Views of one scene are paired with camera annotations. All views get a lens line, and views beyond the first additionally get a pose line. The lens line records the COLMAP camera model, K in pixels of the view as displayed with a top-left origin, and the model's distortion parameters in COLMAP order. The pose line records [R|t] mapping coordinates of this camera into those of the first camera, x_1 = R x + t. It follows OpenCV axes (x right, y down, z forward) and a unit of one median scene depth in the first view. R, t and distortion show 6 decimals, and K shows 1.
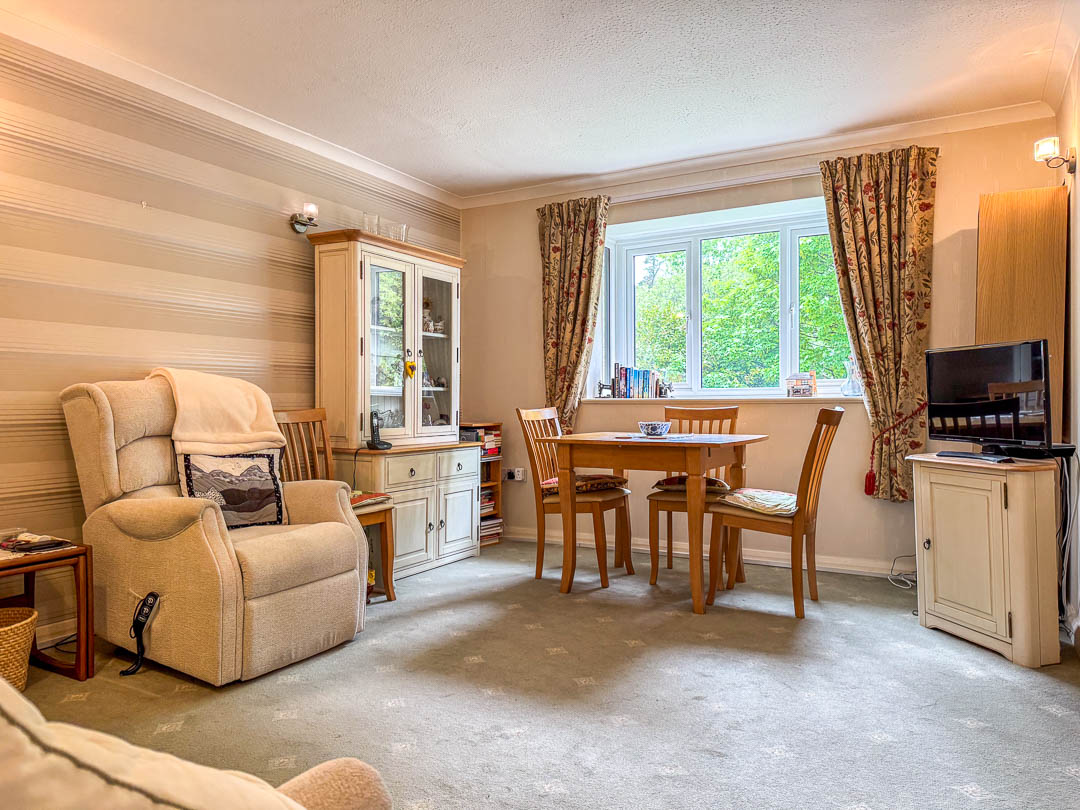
lens RADIAL K [[751.1, 0, 539.7], [0, 751.1, 403.7], [0, 0, 1]] dist [0.000993, -0.000697]
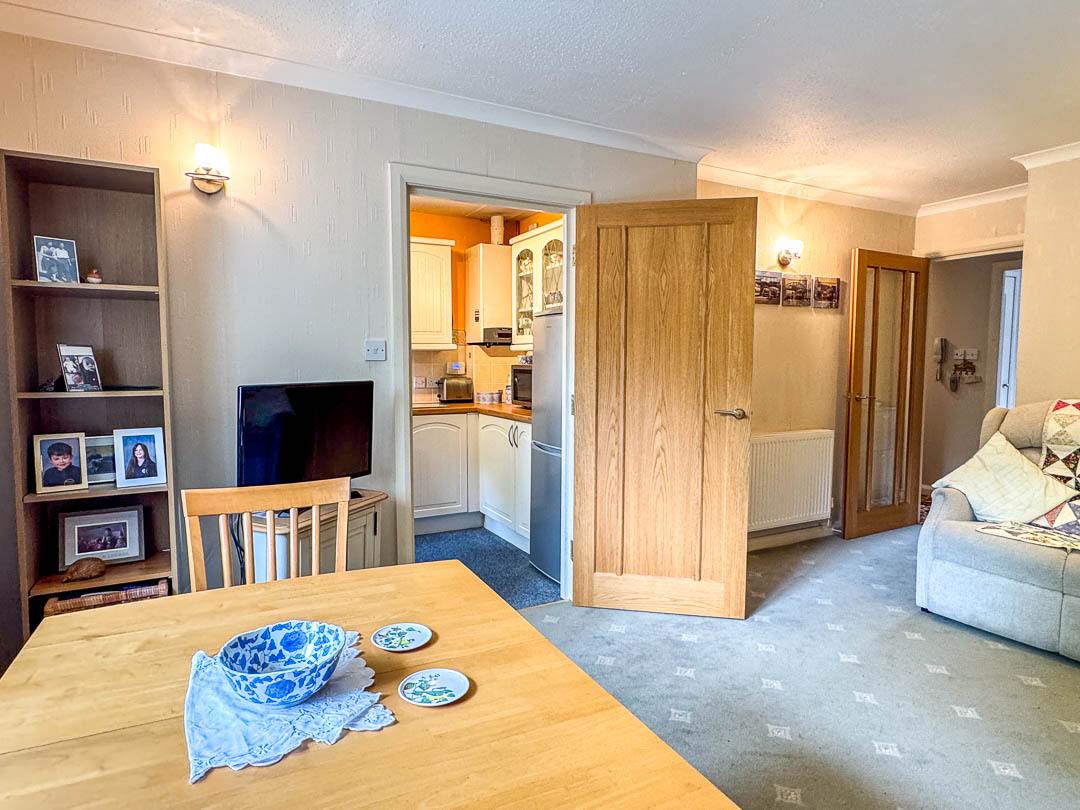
lens RADIAL K [[620.5, 0, 539.5], [0, 620.5, 404.9], [0, 0, 1]] dist [0.003010, 0.000354]
pose [[-0.840831, -0.041267, 0.539722, -0.048779], [-0.004068, 0.997543, 0.069934, -0.089629], [-0.541282, 0.056607, -0.838934, 1.404371]]
